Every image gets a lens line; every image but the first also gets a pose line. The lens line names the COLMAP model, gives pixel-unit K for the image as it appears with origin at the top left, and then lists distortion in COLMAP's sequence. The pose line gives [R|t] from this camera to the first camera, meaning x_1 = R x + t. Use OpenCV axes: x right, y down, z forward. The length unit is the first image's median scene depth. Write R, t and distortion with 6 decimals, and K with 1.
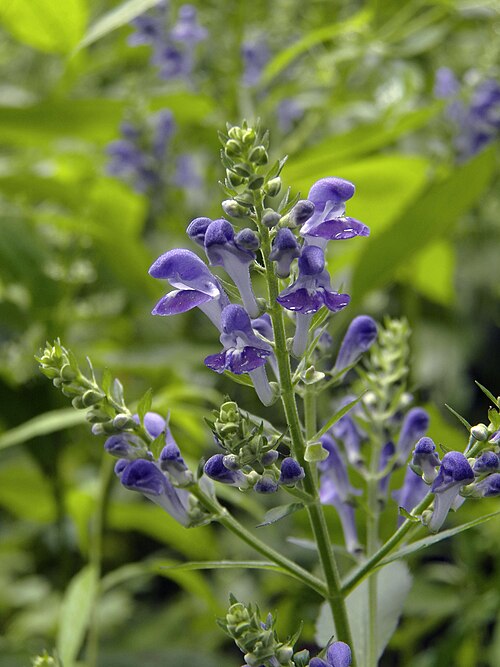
lens RADIAL K [[1634.8, 0, 250.0], [0, 1634.8, 333.5], [0, 0, 1]] dist [-0.223058, -0.995858]
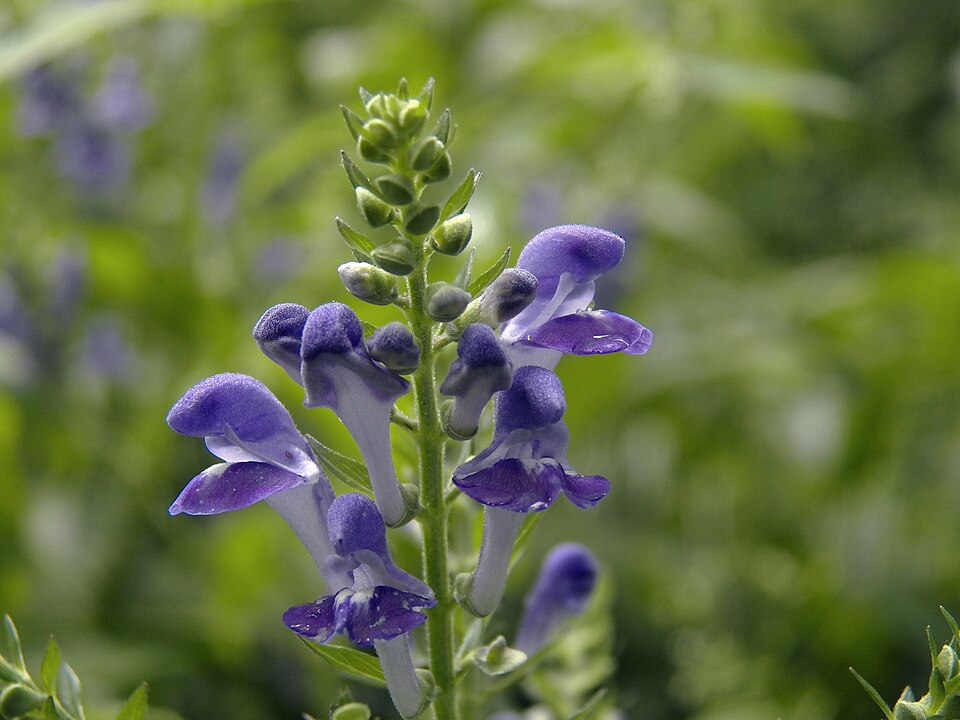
lens RADIAL K [[2352.9, 0, 480.0], [0, 2352.9, 360.0], [0, 0, 1]] dist [-0.223058, -0.995858]
pose [[0.989991, 0.030110, 0.137880, -0.067694], [-0.012140, 0.991524, -0.129357, 0.030230], [-0.140606, 0.126388, 0.981965, 0.351802]]
